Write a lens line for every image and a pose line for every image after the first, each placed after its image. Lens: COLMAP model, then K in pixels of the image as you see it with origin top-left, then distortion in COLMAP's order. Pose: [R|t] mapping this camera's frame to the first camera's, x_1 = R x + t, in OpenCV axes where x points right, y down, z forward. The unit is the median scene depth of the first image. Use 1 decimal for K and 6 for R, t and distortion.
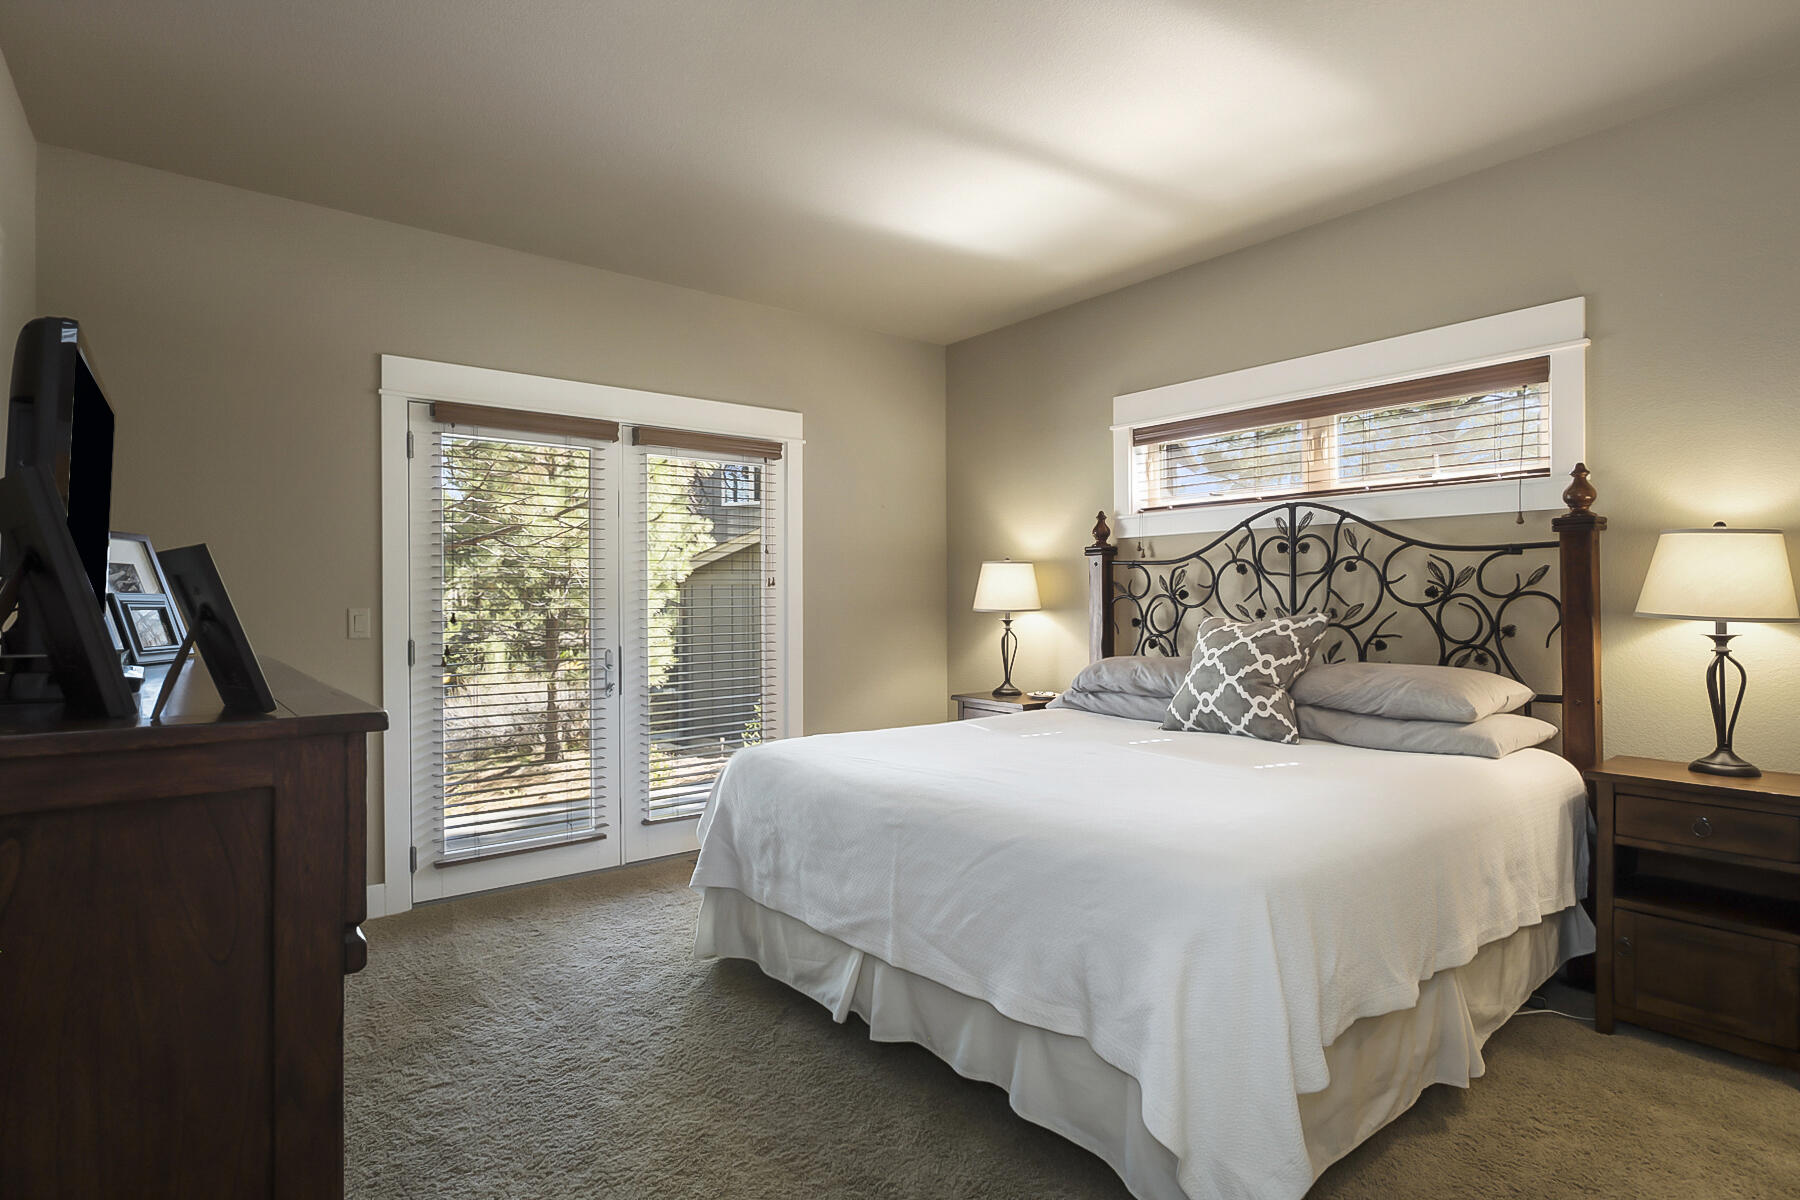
lens RADIAL K [[913.4, 0, 900.0], [0, 913.4, 600.0], [0, 0, 1]] dist [-0.025013, 0.014134]
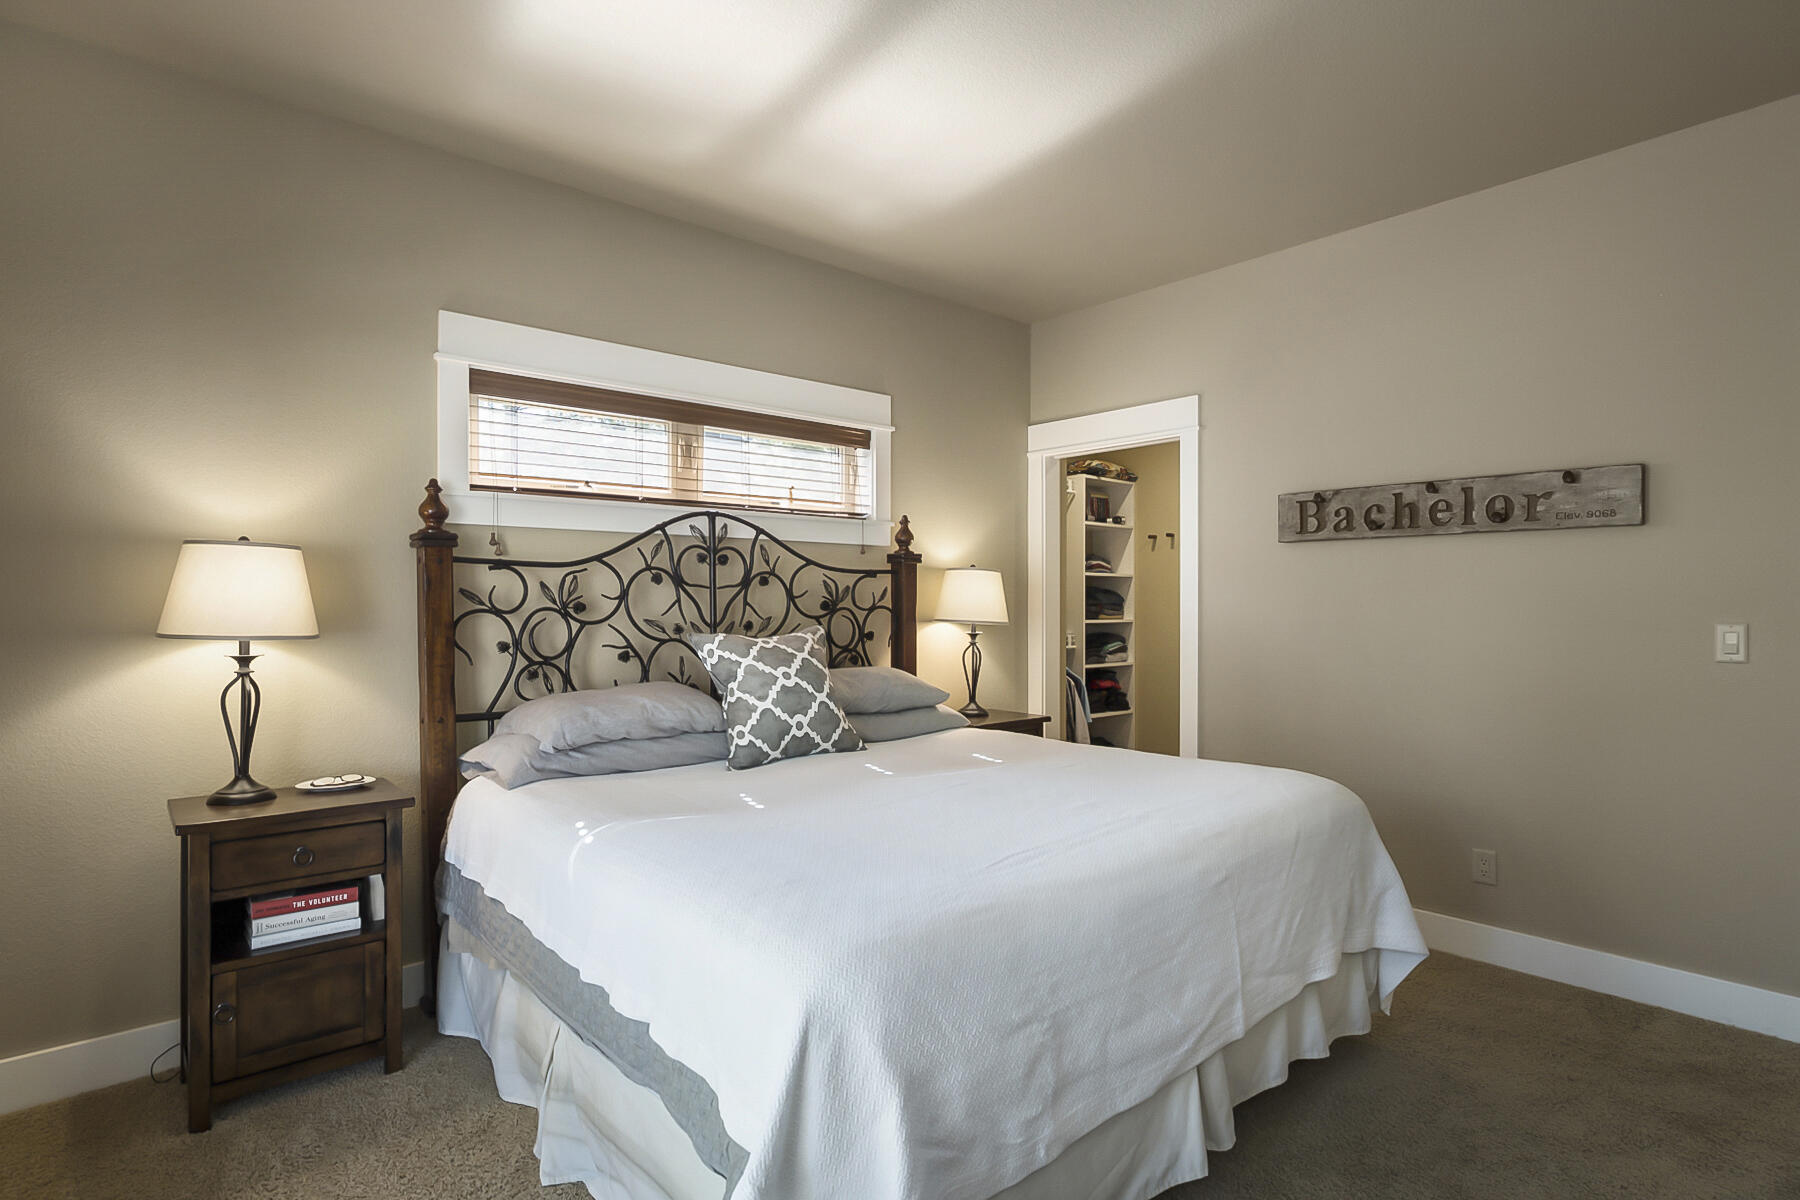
lens RADIAL K [[913.4, 0, 900.0], [0, 913.4, 600.0], [0, 0, 1]] dist [-0.025013, 0.014134]
pose [[-0.037709, 0.006884, 0.999265, -0.545922], [0.002785, 0.999973, -0.006784, -0.007432], [-0.999285, 0.002527, -0.037727, 0.859240]]
